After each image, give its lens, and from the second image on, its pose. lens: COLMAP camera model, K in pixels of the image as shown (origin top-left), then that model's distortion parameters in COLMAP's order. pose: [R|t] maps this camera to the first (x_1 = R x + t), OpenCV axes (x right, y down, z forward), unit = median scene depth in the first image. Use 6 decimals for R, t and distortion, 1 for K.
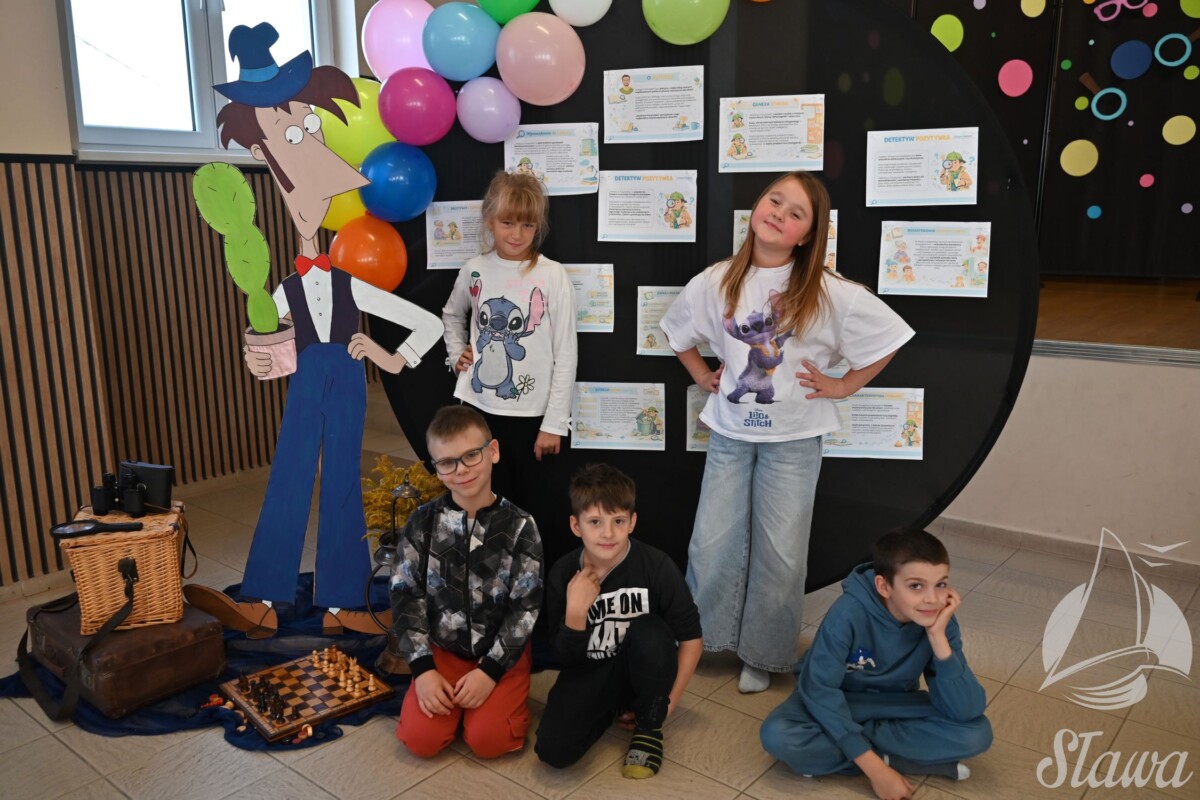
lens RADIAL K [[964.2, 0, 633.1], [0, 964.2, 452.6], [0, 0, 1]] dist [0.029082, -0.013987]
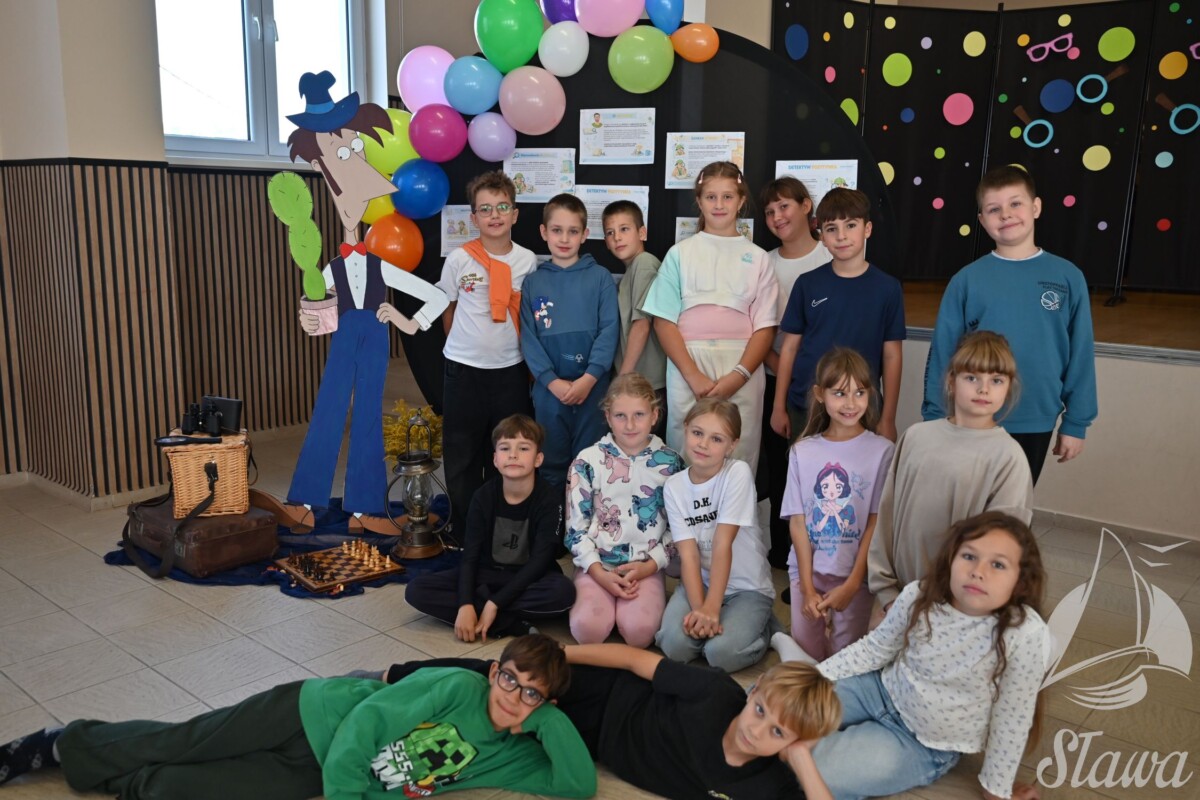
lens RADIAL K [[964.2, 0, 629.6], [0, 964.2, 432.7], [0, 0, 1]] dist [0.029082, -0.013987]
pose [[0.999426, 0.030003, -0.015706, 0.072411], [-0.030343, 0.999300, -0.021867, 0.071207], [0.015039, 0.022331, 0.999638, -0.304402]]
